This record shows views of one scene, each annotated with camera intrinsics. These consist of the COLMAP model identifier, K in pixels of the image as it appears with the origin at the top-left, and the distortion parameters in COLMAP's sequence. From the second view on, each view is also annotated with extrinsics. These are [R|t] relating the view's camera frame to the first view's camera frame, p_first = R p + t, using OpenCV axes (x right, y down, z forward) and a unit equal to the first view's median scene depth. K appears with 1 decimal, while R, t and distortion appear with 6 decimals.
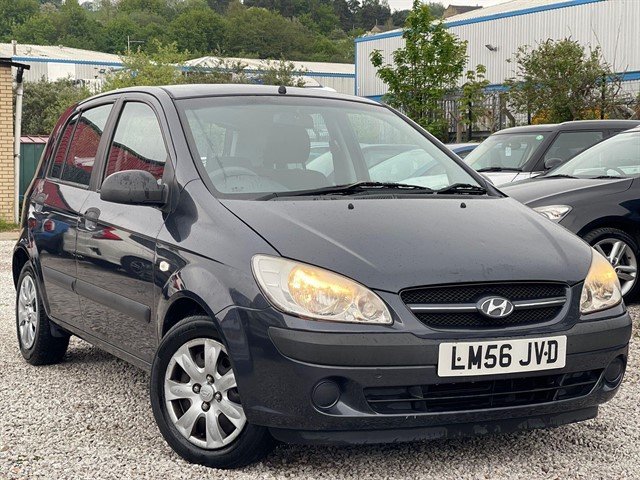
lens RADIAL K [[1211.2, 0, 320.5], [0, 1211.2, 233.9], [0, 0, 1]] dist [0.196620, 0.000000]
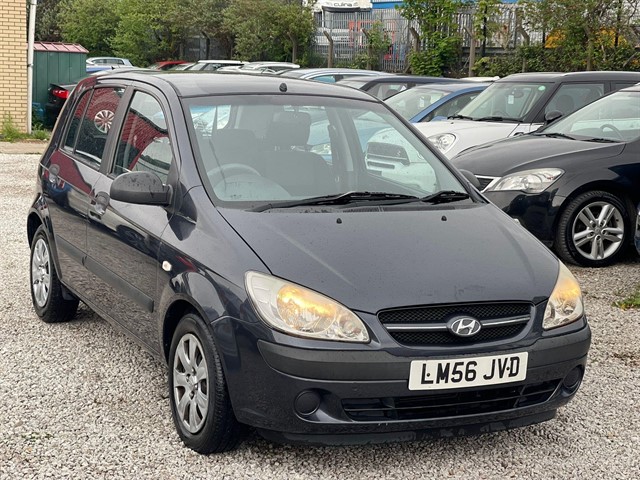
lens RADIAL K [[1211.2, 0, 318.4], [0, 1211.2, 242.2], [0, 0, 1]] dist [0.196620, 0.000000]
pose [[0.999318, 0.035931, -0.008491, 0.015990], [-0.034989, 0.995060, 0.092907, -0.100801], [0.011787, -0.092546, 0.995639, -0.082598]]
